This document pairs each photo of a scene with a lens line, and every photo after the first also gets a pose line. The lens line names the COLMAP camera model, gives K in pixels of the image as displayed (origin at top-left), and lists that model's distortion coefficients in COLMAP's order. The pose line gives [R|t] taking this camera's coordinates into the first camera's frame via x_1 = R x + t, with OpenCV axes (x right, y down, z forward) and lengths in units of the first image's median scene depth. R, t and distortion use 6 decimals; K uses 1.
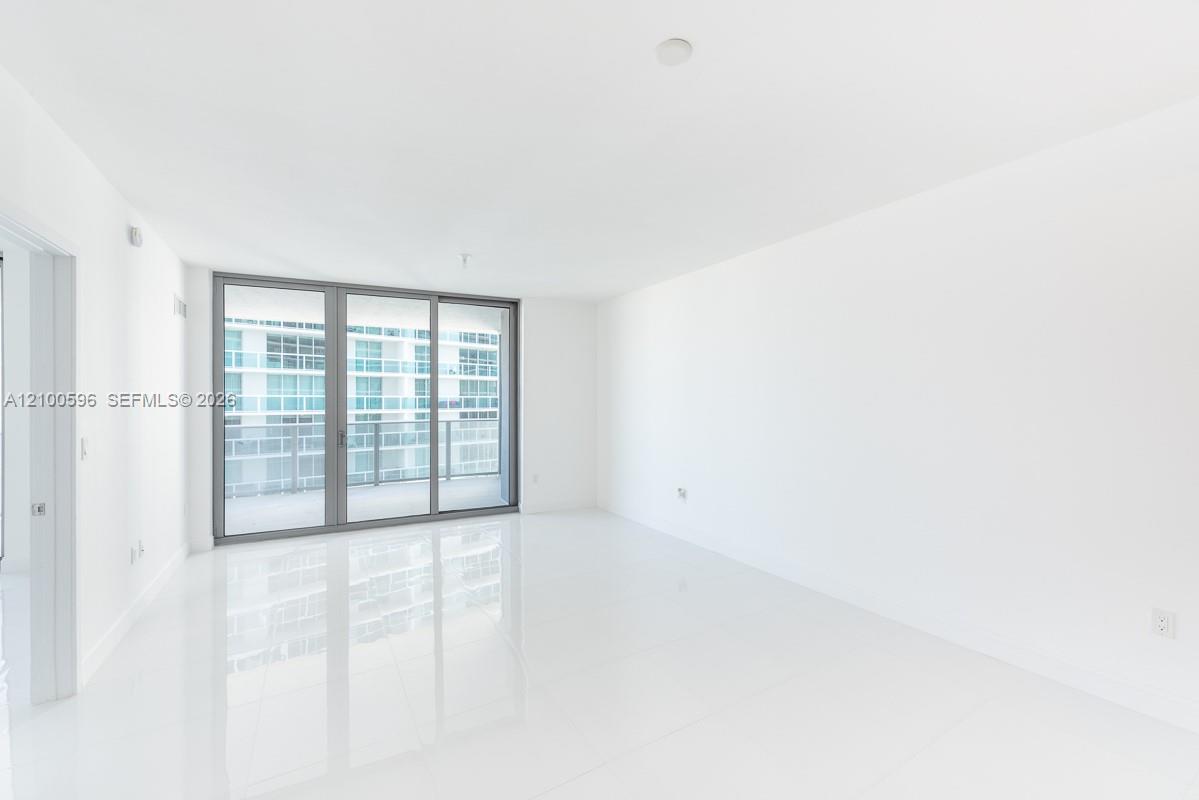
lens RADIAL K [[520.5, 0, 596.4], [0, 520.5, 404.1], [0, 0, 1]] dist [0.094276, -0.000060]
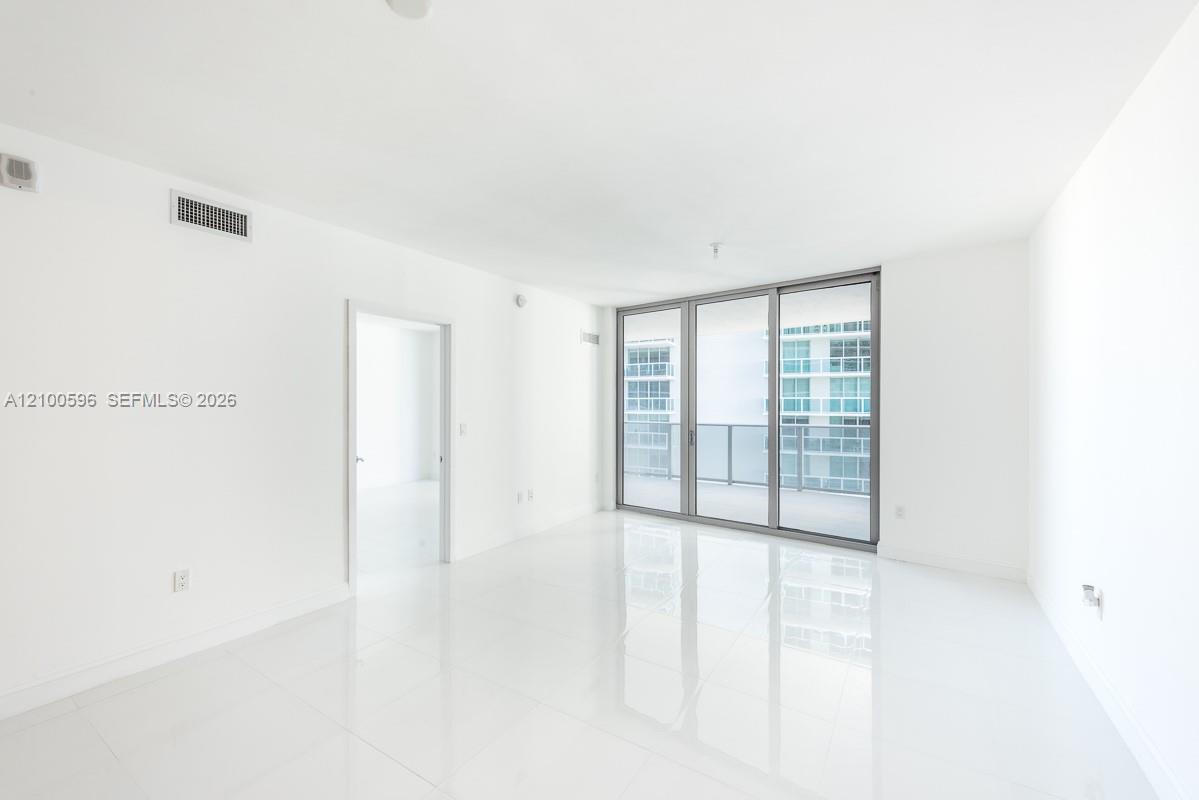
lens RADIAL K [[517.8, 0, 579.4], [0, 517.8, 399.1], [0, 0, 1]] dist [0.061359, -0.000081]
pose [[0.419857, -0.004062, -0.907581, 0.168916], [-0.007532, 0.999940, -0.007960, -0.001352], [0.907559, 0.010178, 0.419801, 0.142966]]
